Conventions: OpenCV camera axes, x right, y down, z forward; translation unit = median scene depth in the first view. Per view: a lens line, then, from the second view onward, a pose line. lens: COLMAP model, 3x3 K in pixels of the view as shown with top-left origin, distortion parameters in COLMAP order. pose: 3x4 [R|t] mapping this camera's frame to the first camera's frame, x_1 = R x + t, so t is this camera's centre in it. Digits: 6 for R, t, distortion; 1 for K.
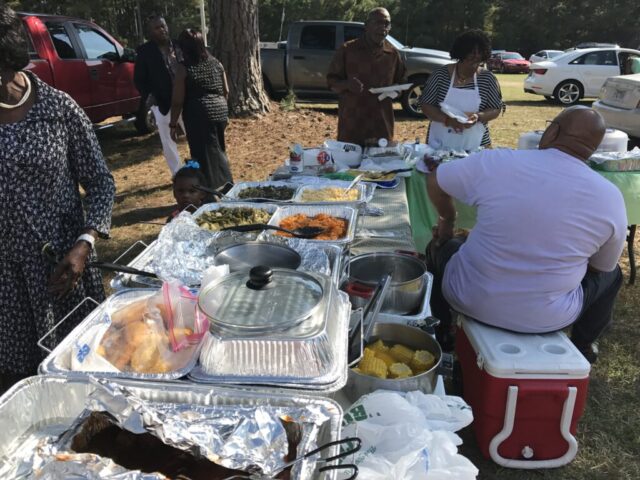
lens RADIAL K [[523.8, 0, 322.8], [0, 523.8, 238.4], [0, 0, 1]] dist [0.047685, -0.049399]
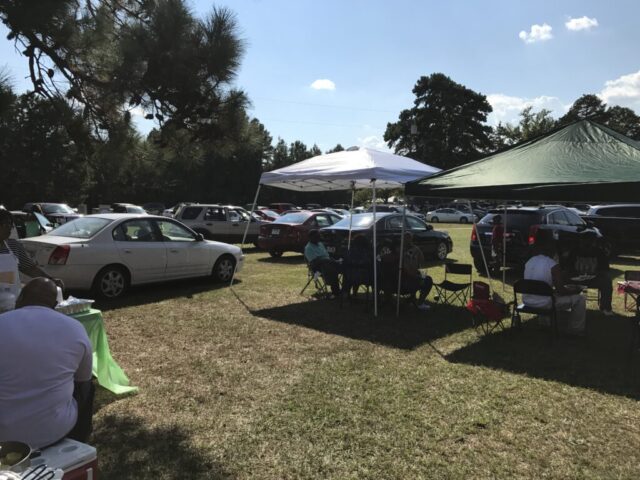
lens RADIAL K [[523.8, 0, 325.5], [0, 523.8, 238.7], [0, 0, 1]] dist [0.047685, -0.049399]
pose [[0.533829, -0.043270, 0.844485, -0.251516], [0.287263, 0.948575, -0.132986, 0.073302], [-0.795303, 0.313581, 0.518807, -0.270196]]
